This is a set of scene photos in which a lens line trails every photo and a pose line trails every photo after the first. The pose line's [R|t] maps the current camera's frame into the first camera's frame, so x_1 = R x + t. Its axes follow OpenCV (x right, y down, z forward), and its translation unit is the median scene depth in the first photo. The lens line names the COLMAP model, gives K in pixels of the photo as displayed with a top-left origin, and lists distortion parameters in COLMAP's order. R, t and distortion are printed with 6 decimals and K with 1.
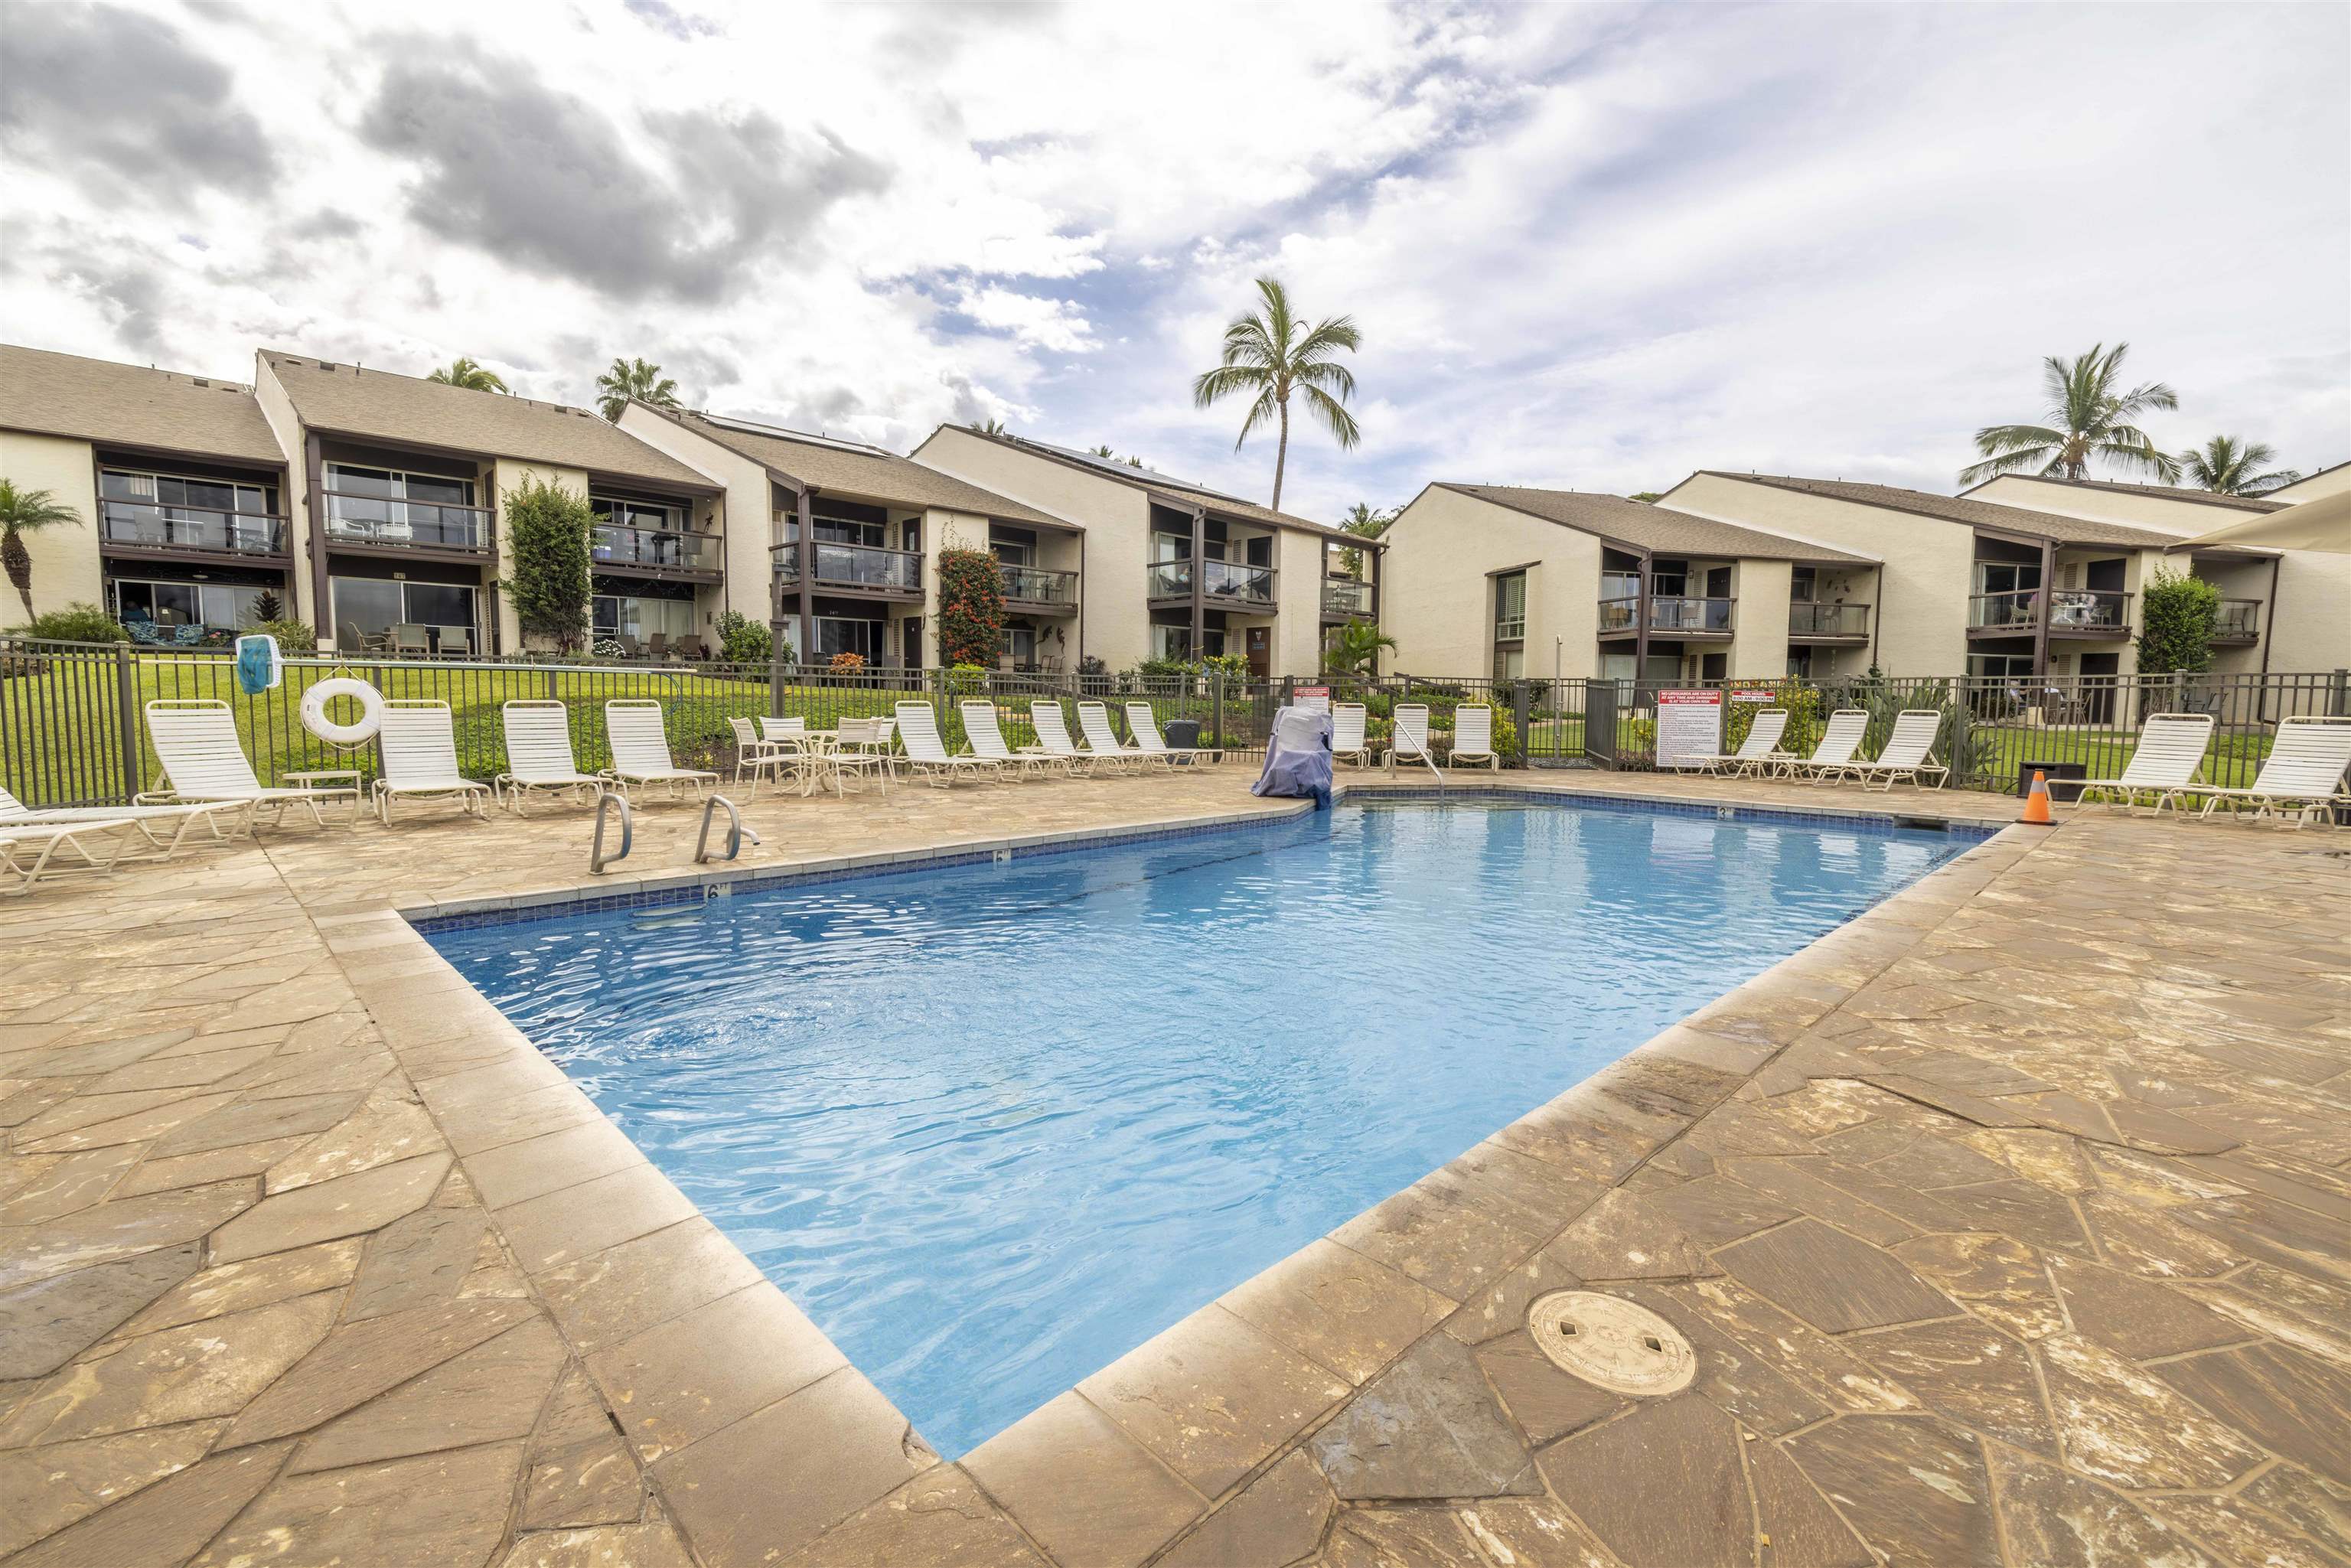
lens RADIAL K [[985.0, 0, 1175.5], [0, 985.0, 784.0], [0, 0, 1]] dist [-0.000273, -0.000134]
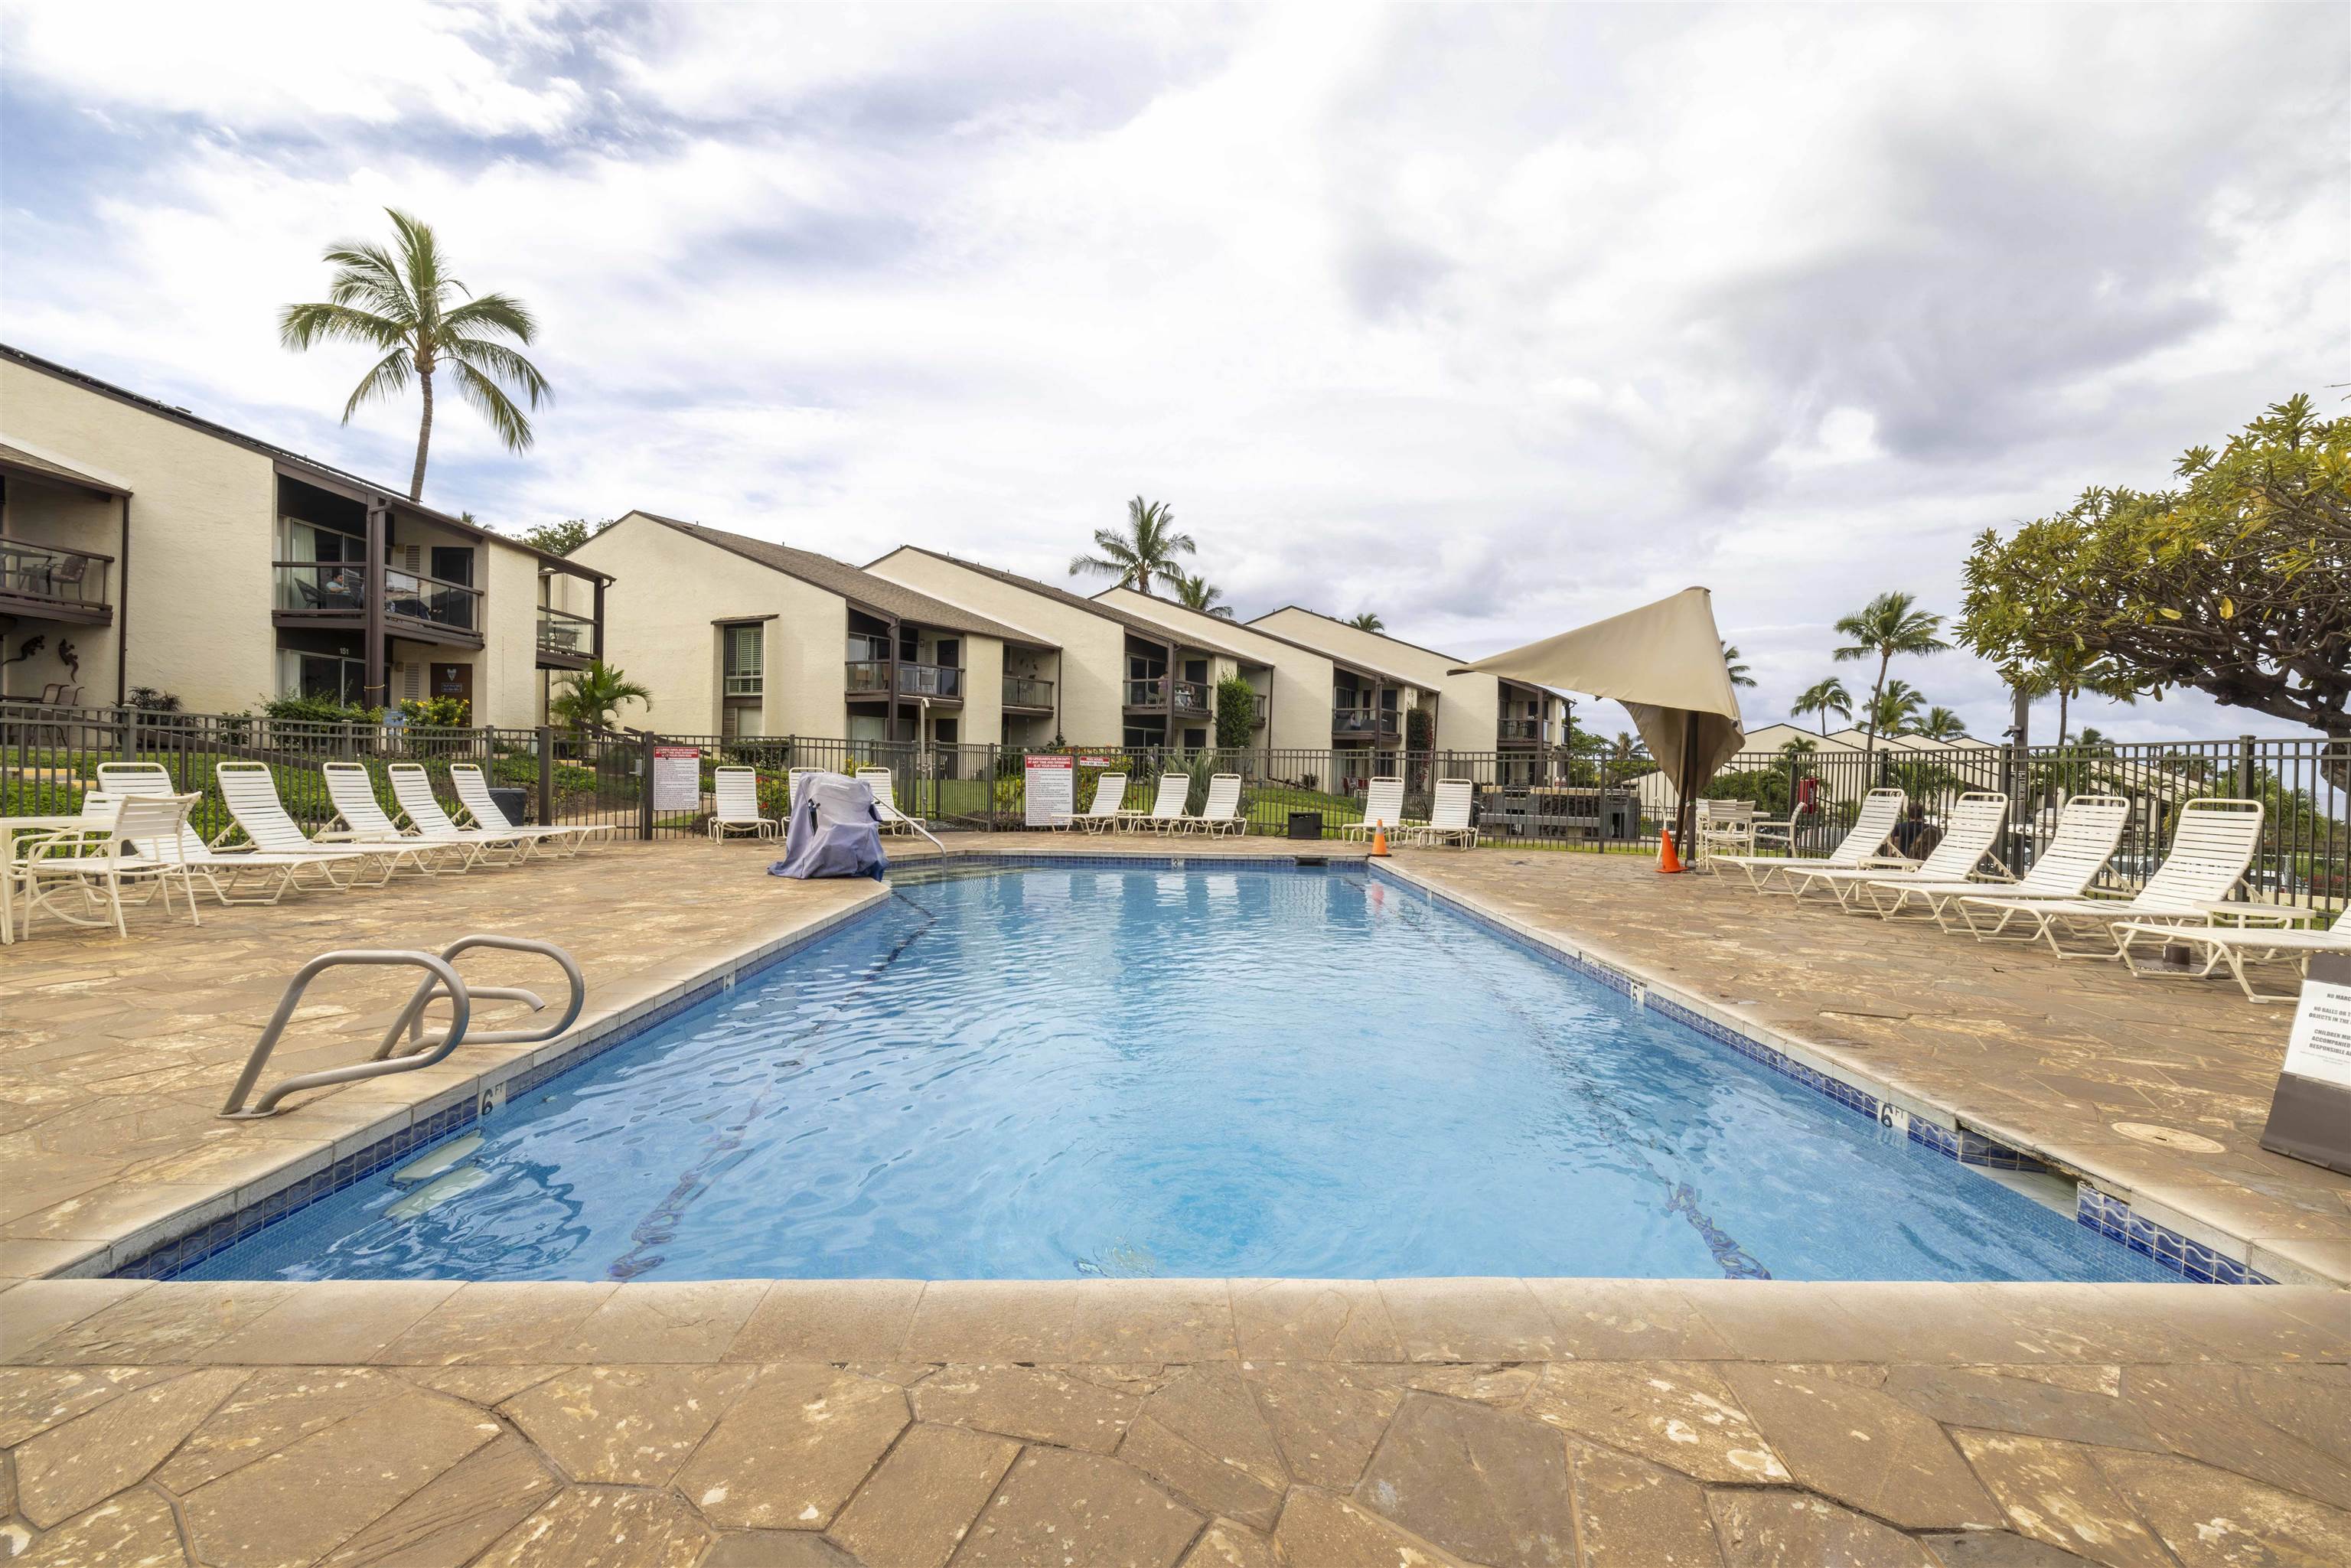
lens RADIAL K [[1042.0, 0, 1175.5], [0, 1042.0, 784.0], [0, 0, 1]] dist [-0.005167, -0.000195]
pose [[0.692822, -0.008755, 0.721055, -0.099145], [0.052462, 0.997889, -0.038291, -0.005153], [-0.719198, 0.064356, 0.691819, 0.042391]]
